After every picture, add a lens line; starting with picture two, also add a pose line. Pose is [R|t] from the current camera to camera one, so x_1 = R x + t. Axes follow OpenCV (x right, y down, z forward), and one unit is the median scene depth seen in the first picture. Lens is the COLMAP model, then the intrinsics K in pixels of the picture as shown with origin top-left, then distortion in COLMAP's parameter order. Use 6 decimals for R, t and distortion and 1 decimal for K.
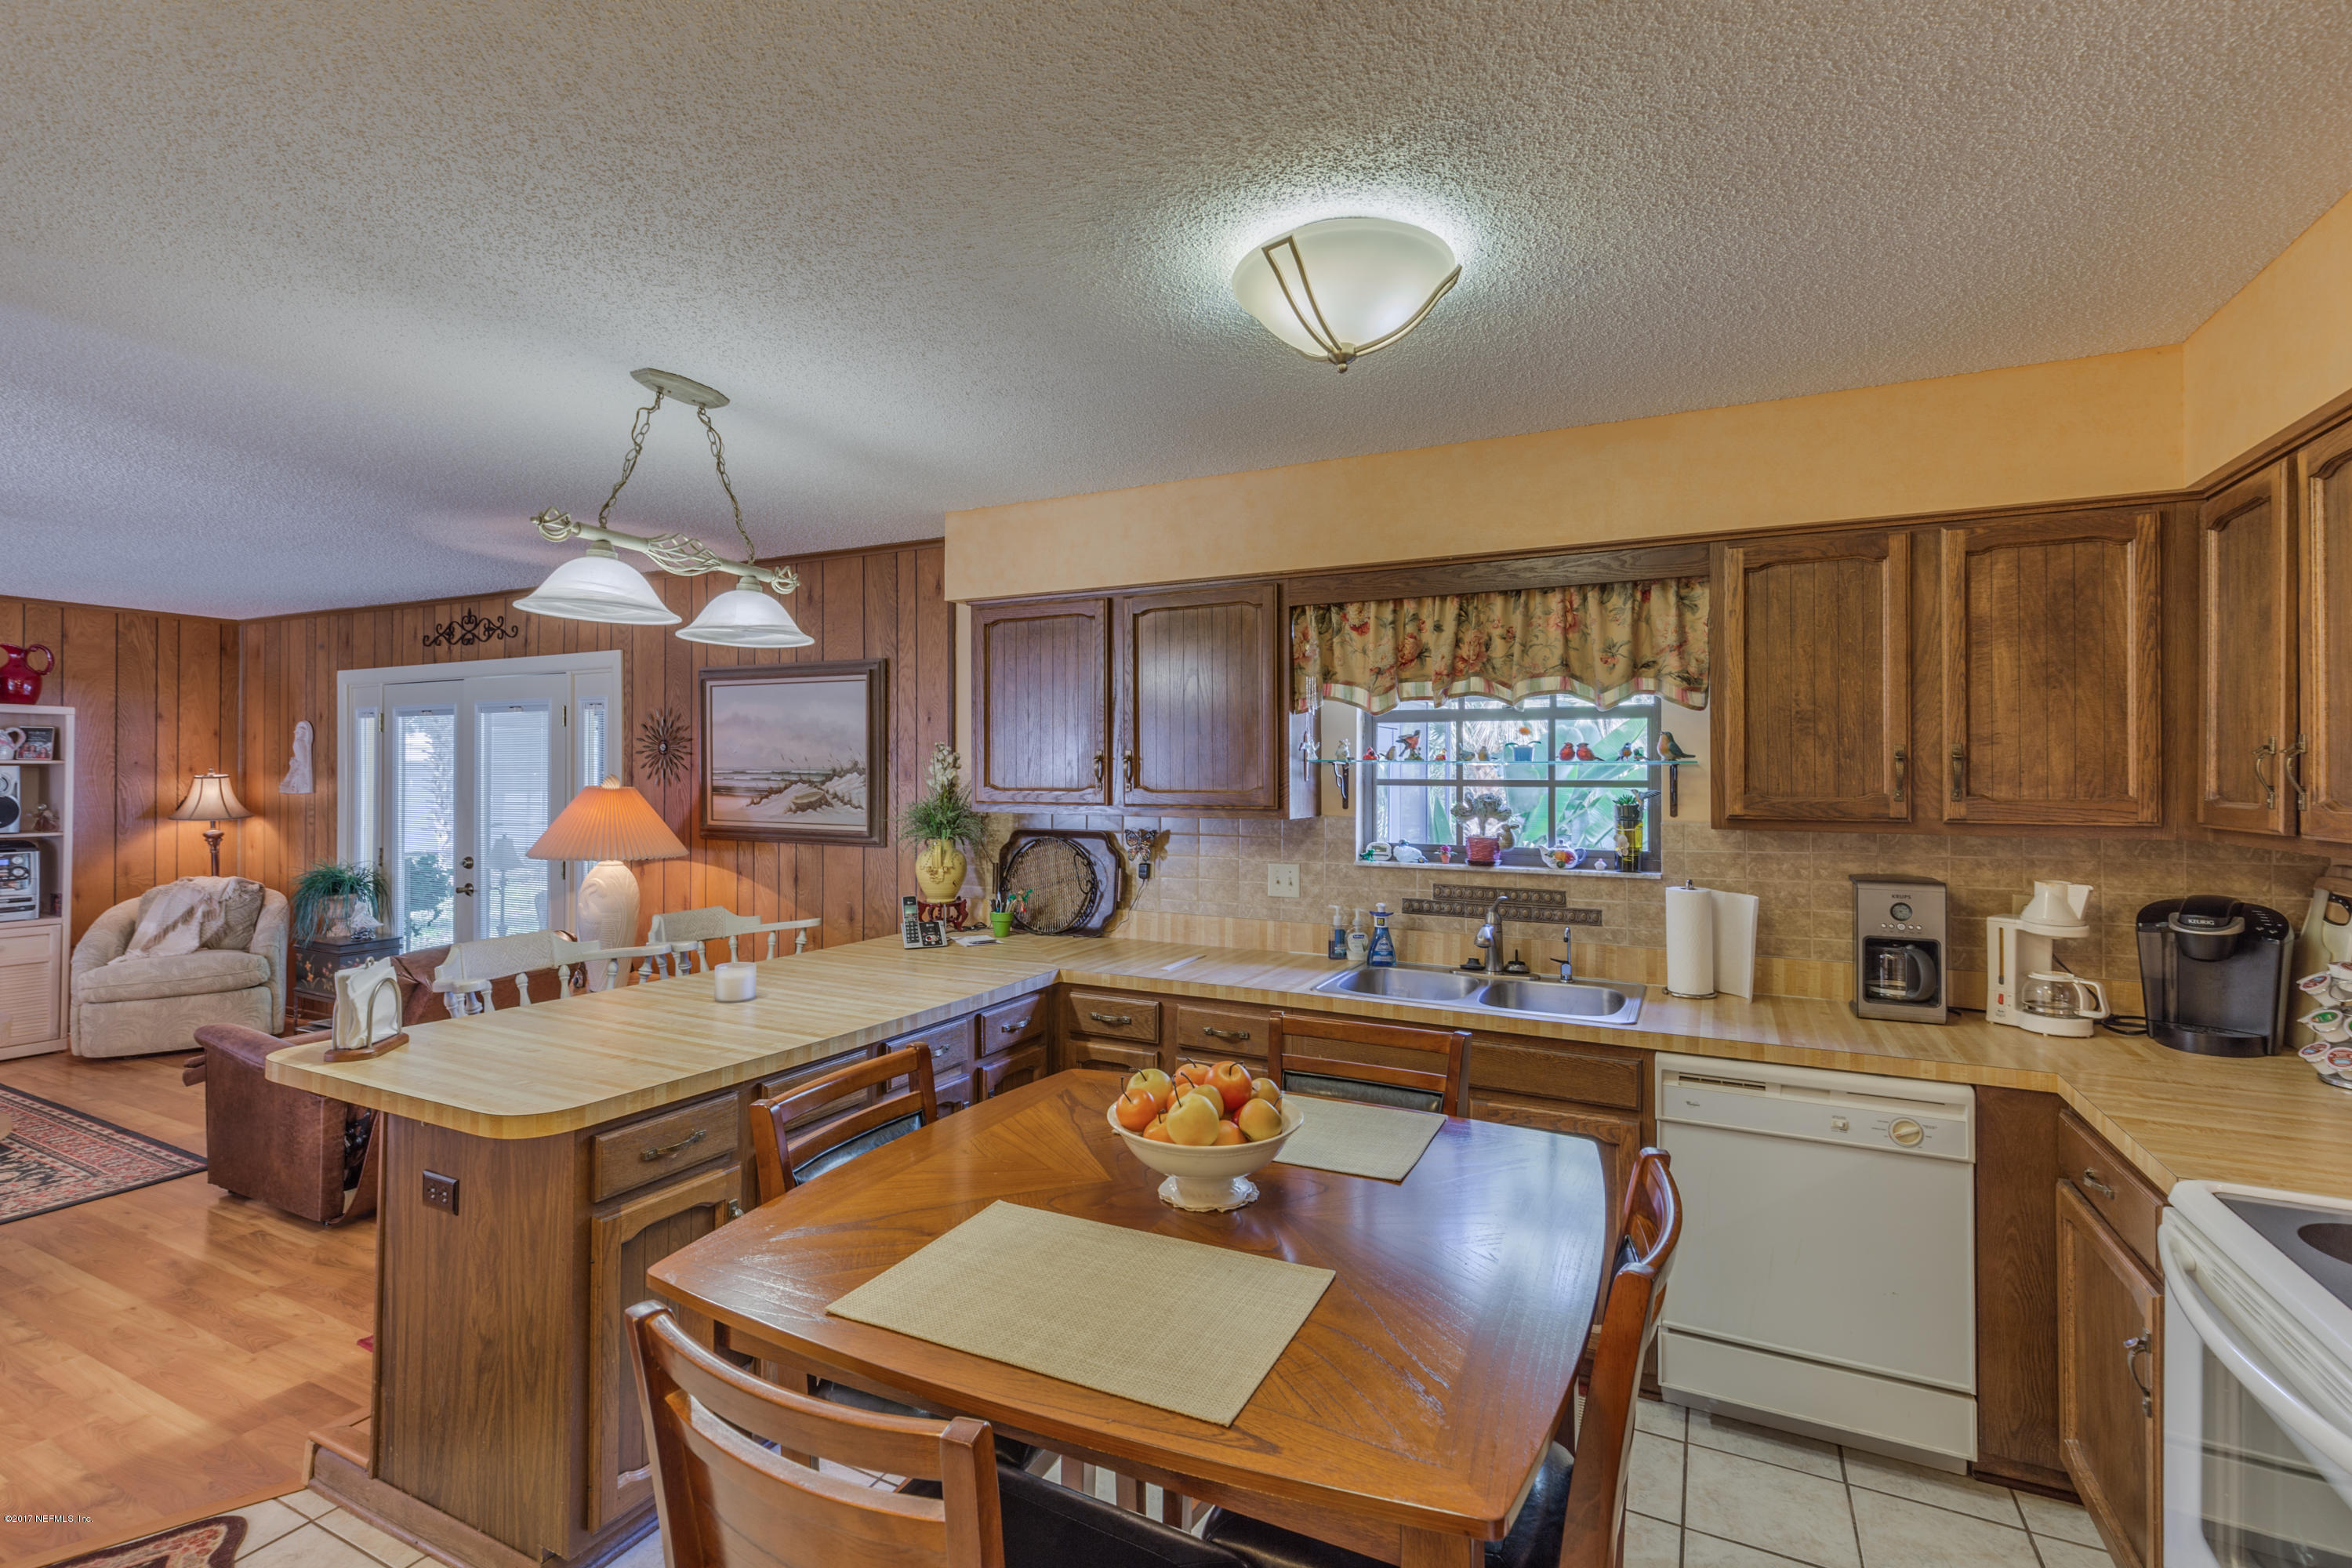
lens RADIAL K [[1074.0, 0, 1173.4], [0, 1074.0, 773.0], [0, 0, 1]] dist [0.002410, 0.000112]
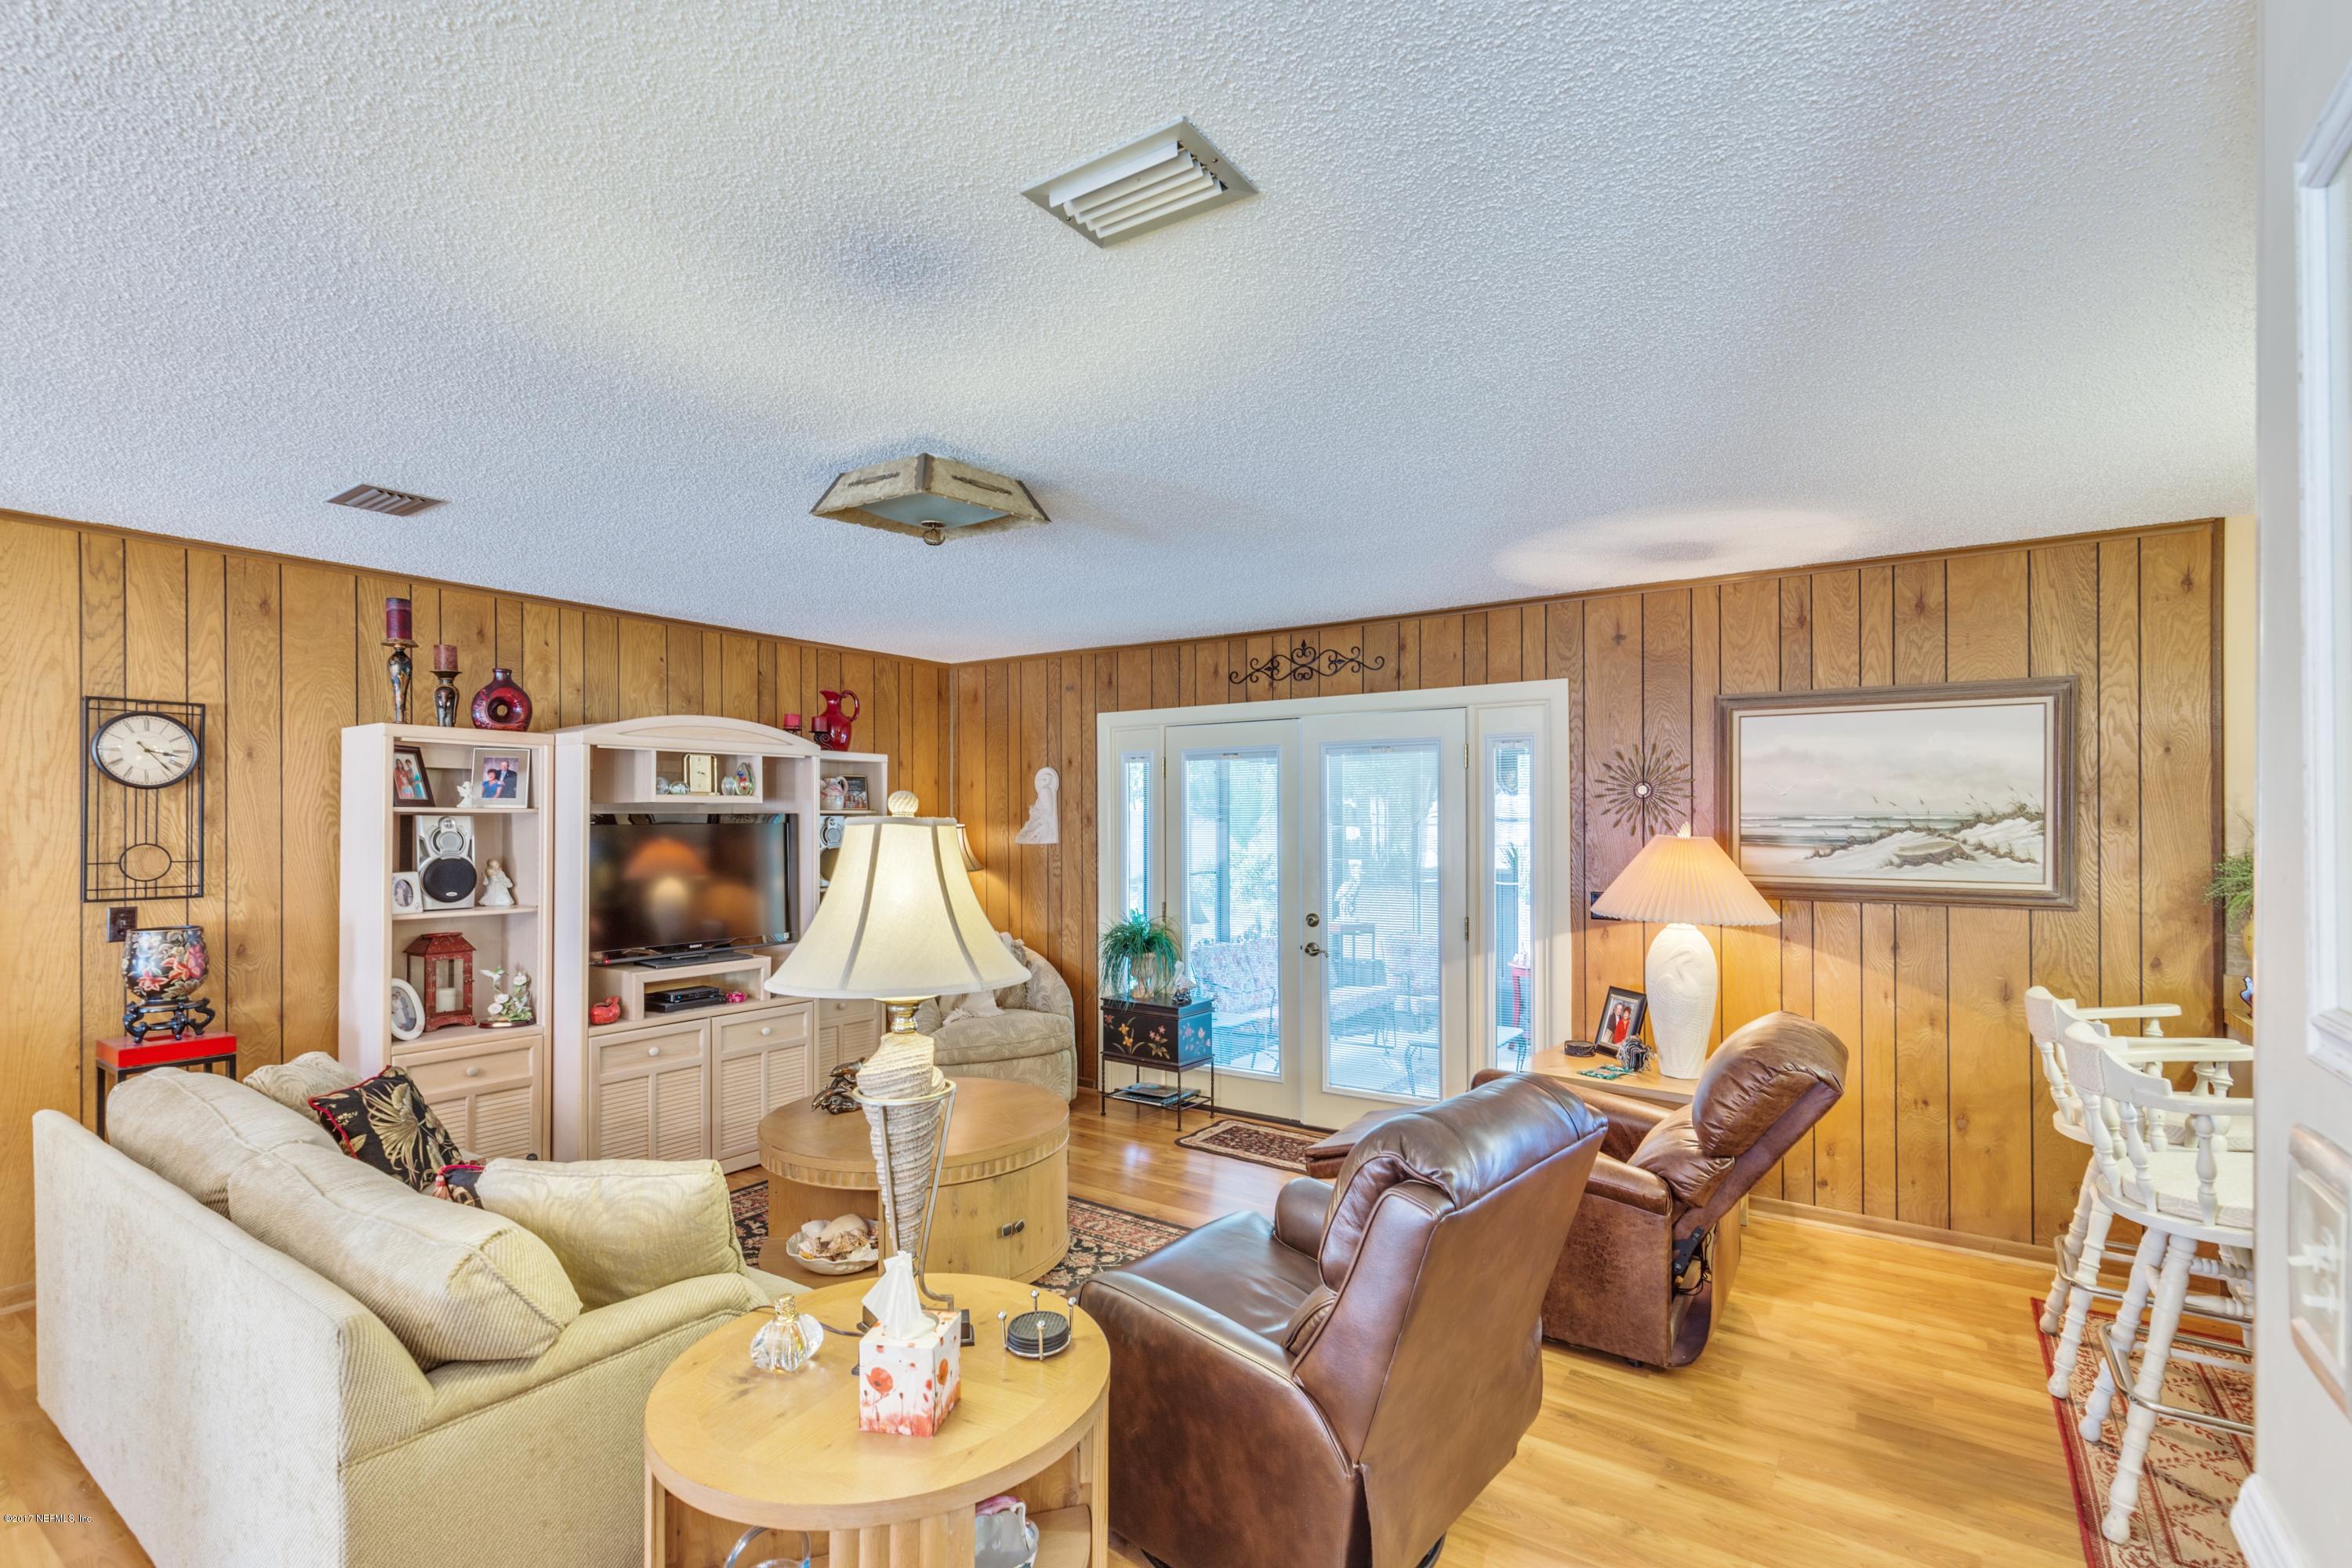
lens RADIAL K [[1074.0, 0, 1184.9], [0, 1074.0, 824.4], [0, 0, 1]] dist [0.002410, 0.000112]
pose [[0.991429, -0.005424, -0.130532, -0.644335], [0.006364, 0.999957, 0.006784, -0.003985], [0.130489, -0.007557, 0.991421, 0.087396]]
